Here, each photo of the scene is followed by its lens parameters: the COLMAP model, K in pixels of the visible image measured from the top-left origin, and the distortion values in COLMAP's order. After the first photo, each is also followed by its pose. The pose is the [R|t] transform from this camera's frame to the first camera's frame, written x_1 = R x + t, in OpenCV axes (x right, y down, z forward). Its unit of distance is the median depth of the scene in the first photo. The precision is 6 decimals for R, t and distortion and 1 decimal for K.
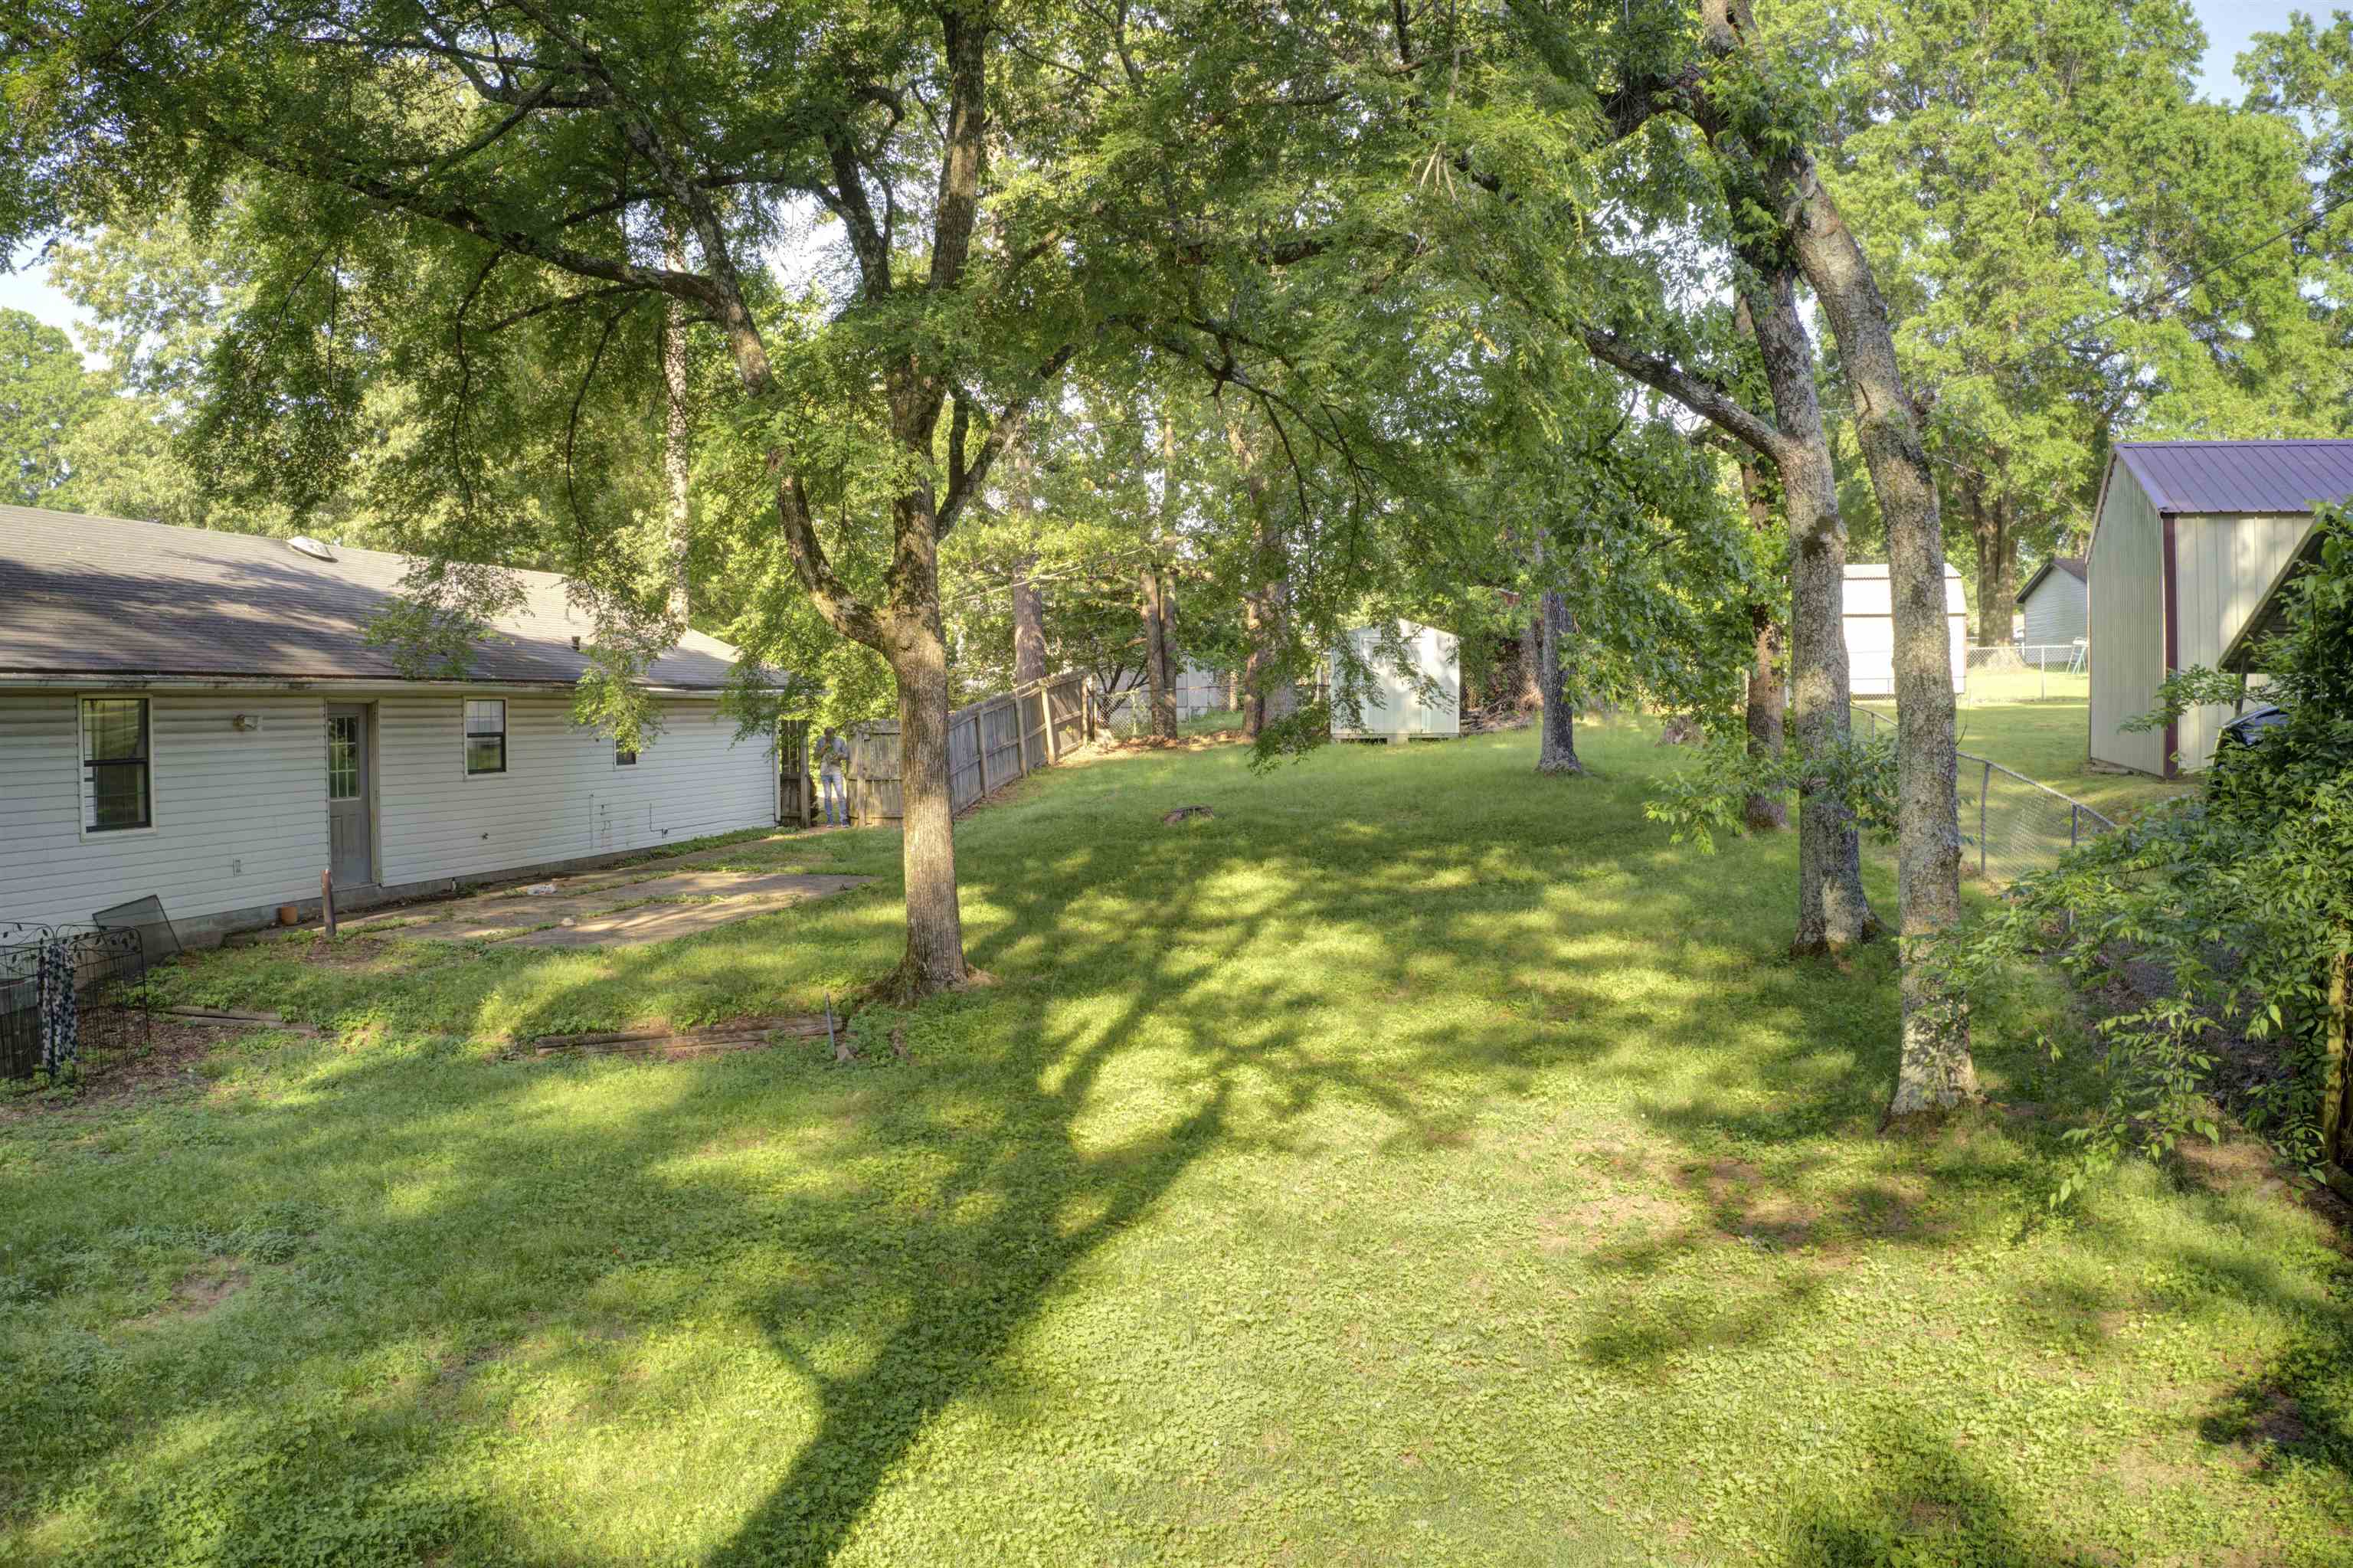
lens RADIAL K [[1857.1, 0, 1163.2], [0, 1857.1, 744.0], [0, 0, 1]] dist [-0.207449, 0.032262]
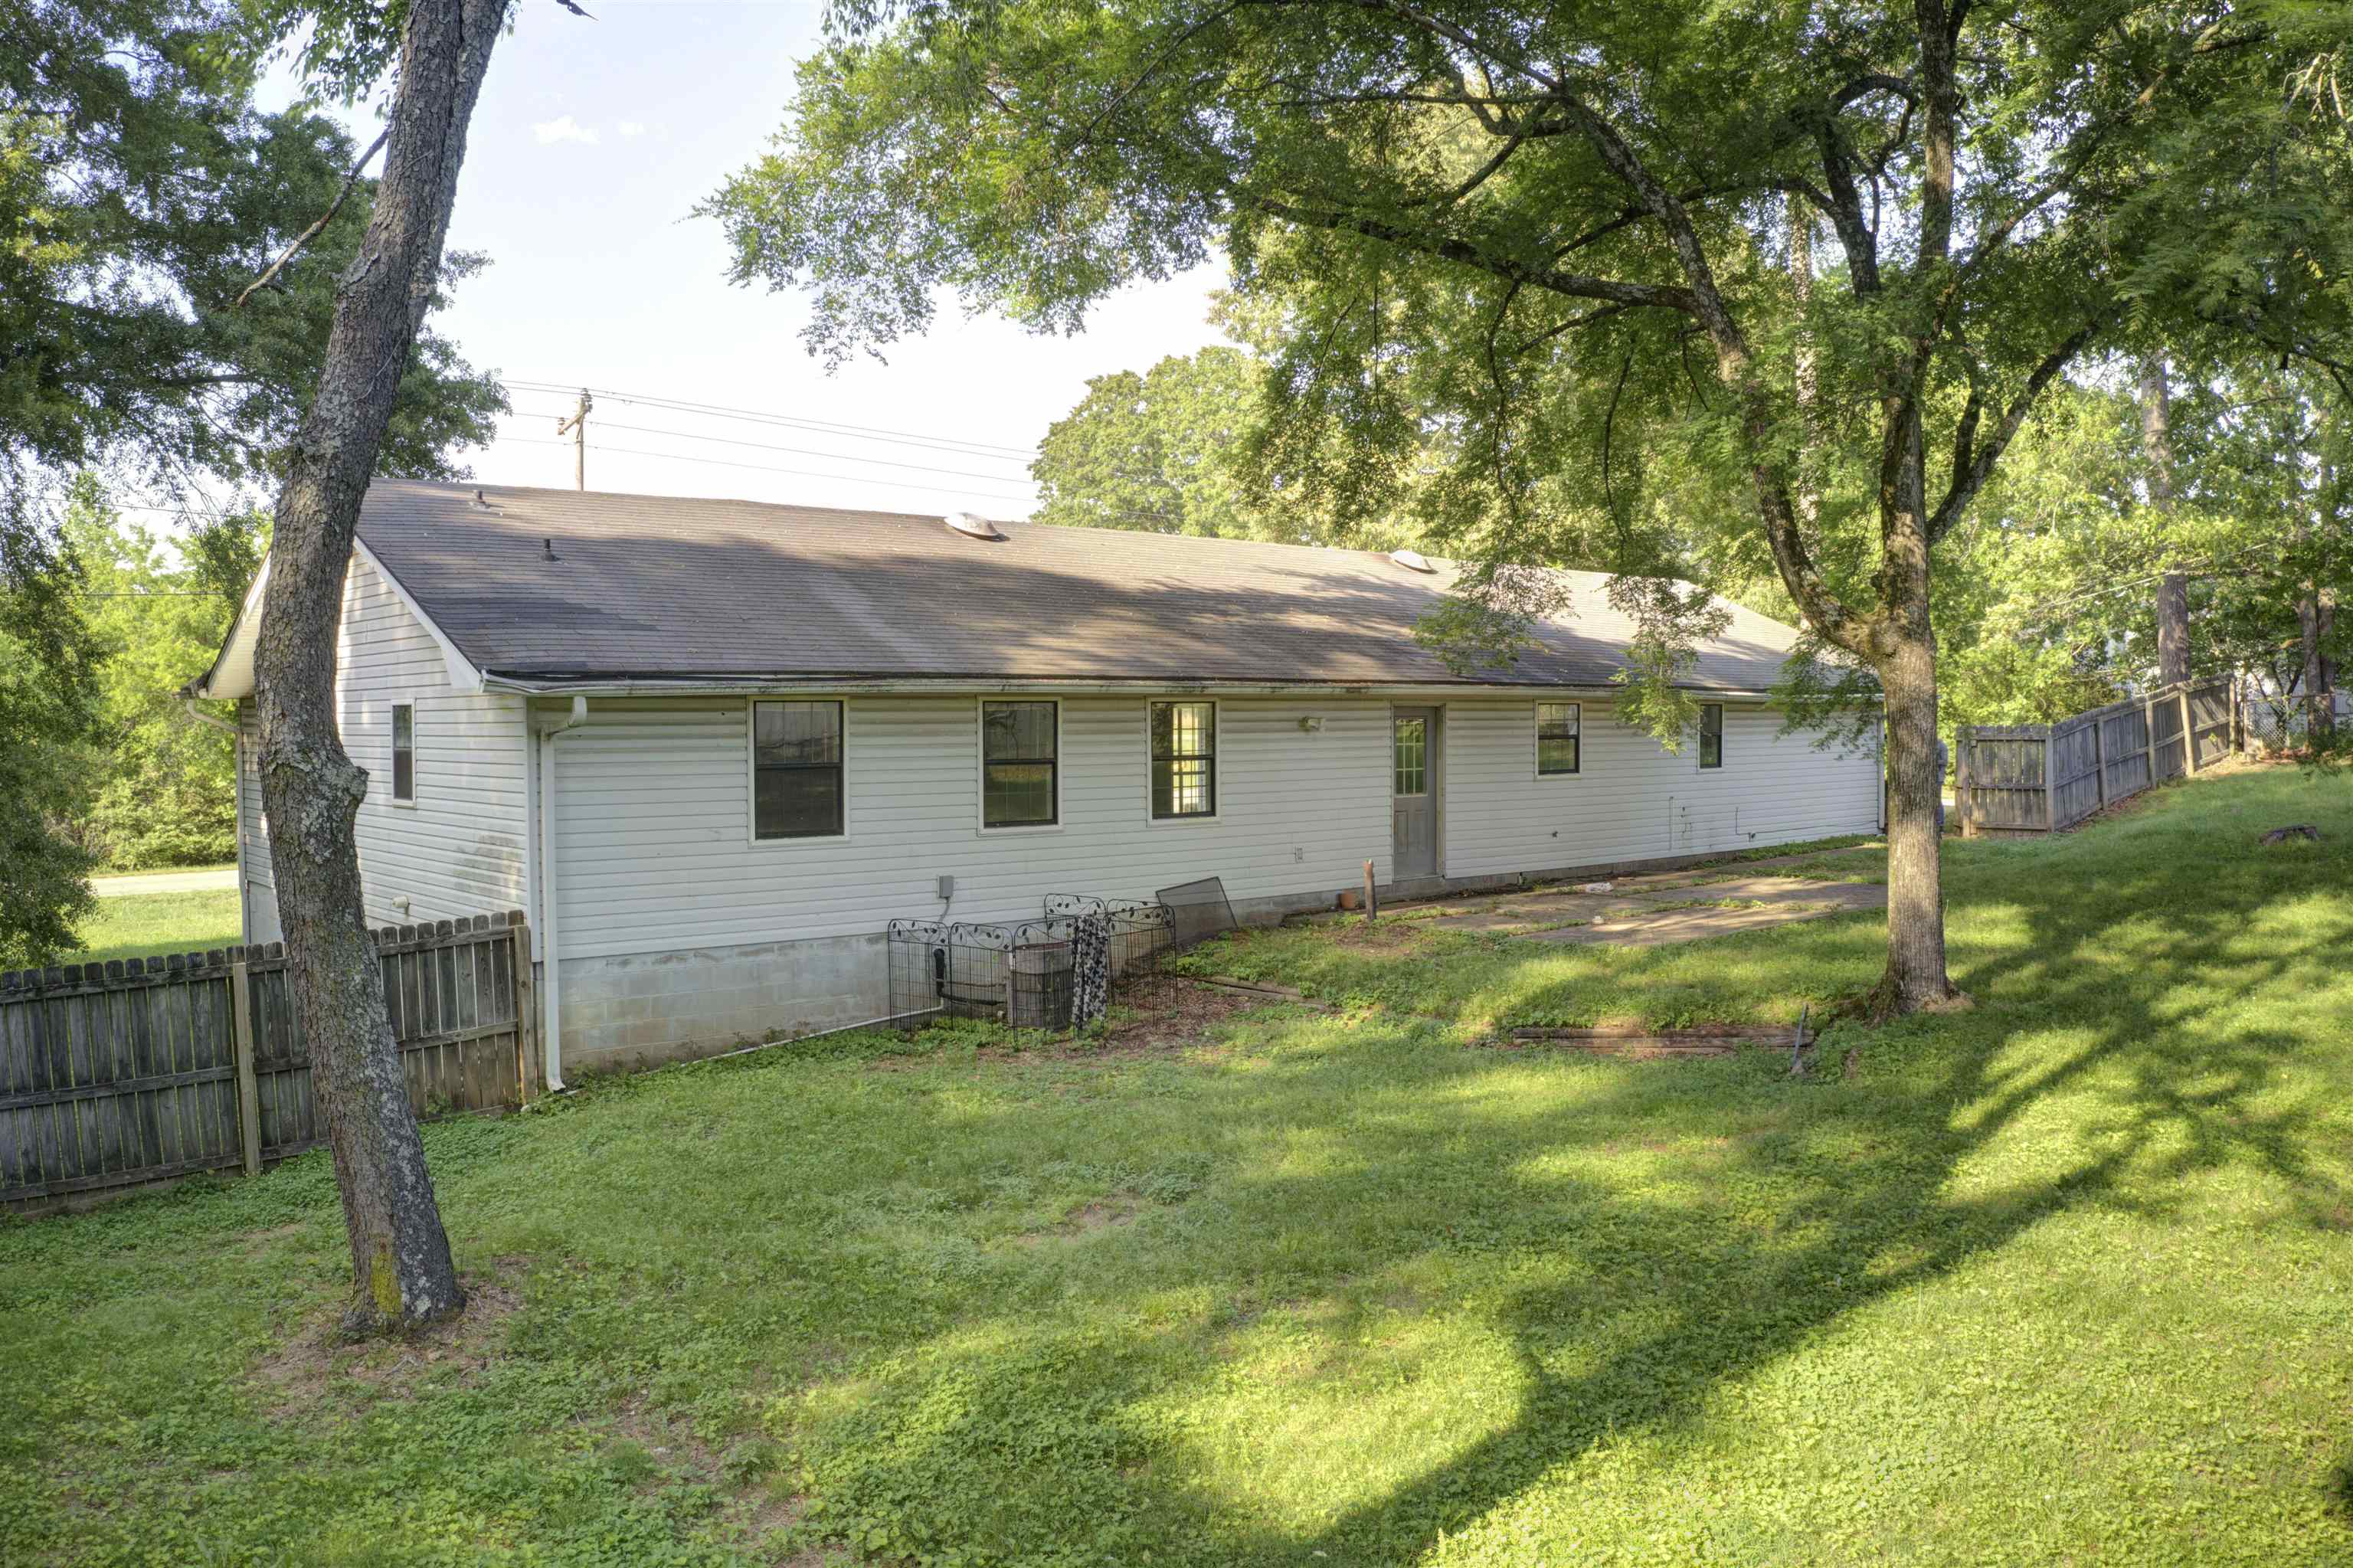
lens RADIAL K [[1857.1, 0, 1163.2], [0, 1857.1, 744.0], [0, 0, 1]] dist [-0.207449, 0.032262]
pose [[0.797848, 0.014094, -0.602693, 0.116915], [-0.013969, 0.999890, 0.004891, -0.004078], [0.602696, 0.004517, 0.797958, 0.022663]]
